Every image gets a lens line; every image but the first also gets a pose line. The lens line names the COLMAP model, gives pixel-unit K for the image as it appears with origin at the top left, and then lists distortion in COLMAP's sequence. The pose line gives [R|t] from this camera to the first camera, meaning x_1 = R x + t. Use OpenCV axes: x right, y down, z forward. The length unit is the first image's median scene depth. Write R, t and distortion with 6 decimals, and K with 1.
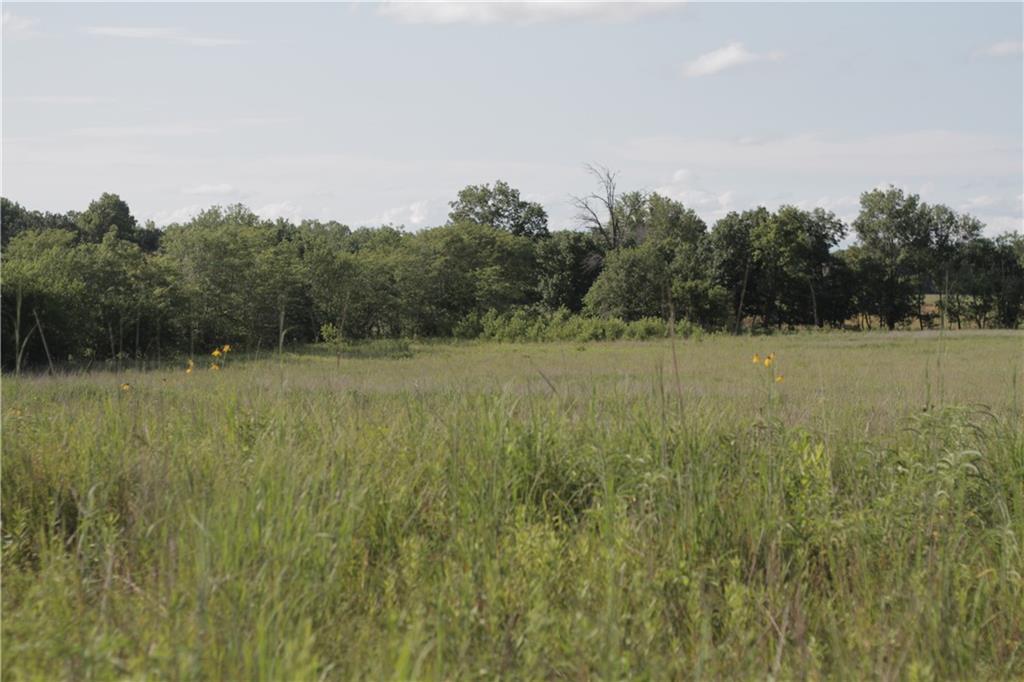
lens RADIAL K [[2424.2, 0, 512.0], [0, 2424.2, 341.0], [0, 0, 1]] dist [-0.053778, -0.150181]
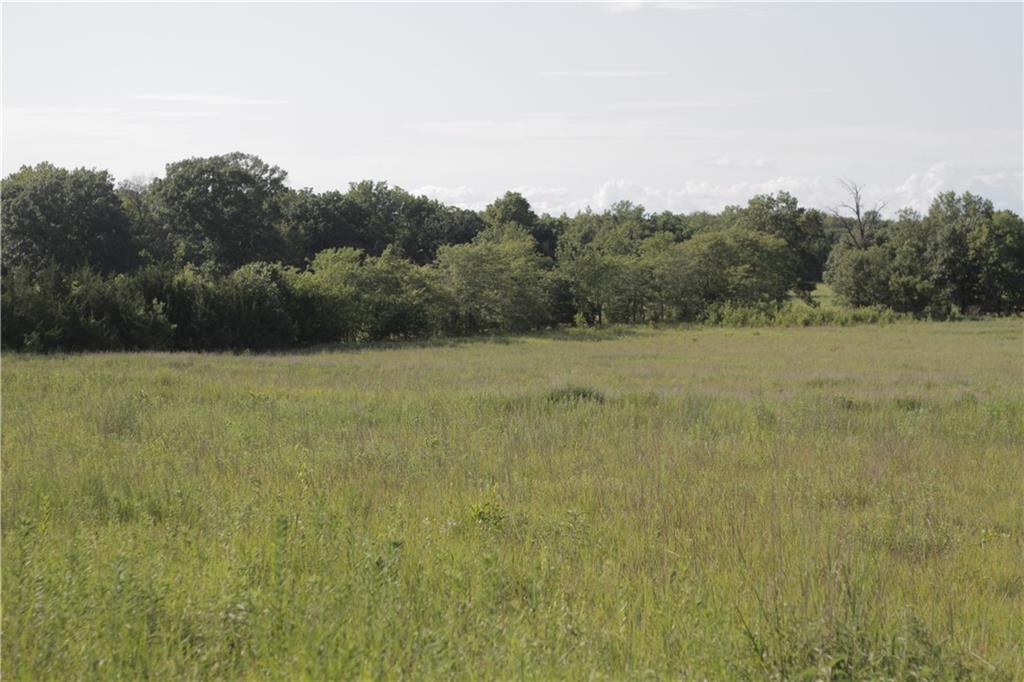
lens RADIAL K [[2424.2, 0, 512.0], [0, 2424.2, 341.0], [0, 0, 1]] dist [-0.053778, -0.150181]
pose [[0.978184, 0.006537, -0.207636, 0.132633], [-0.004089, 0.999917, 0.012218, -0.006282], [0.207699, -0.011102, 0.978130, -0.242887]]
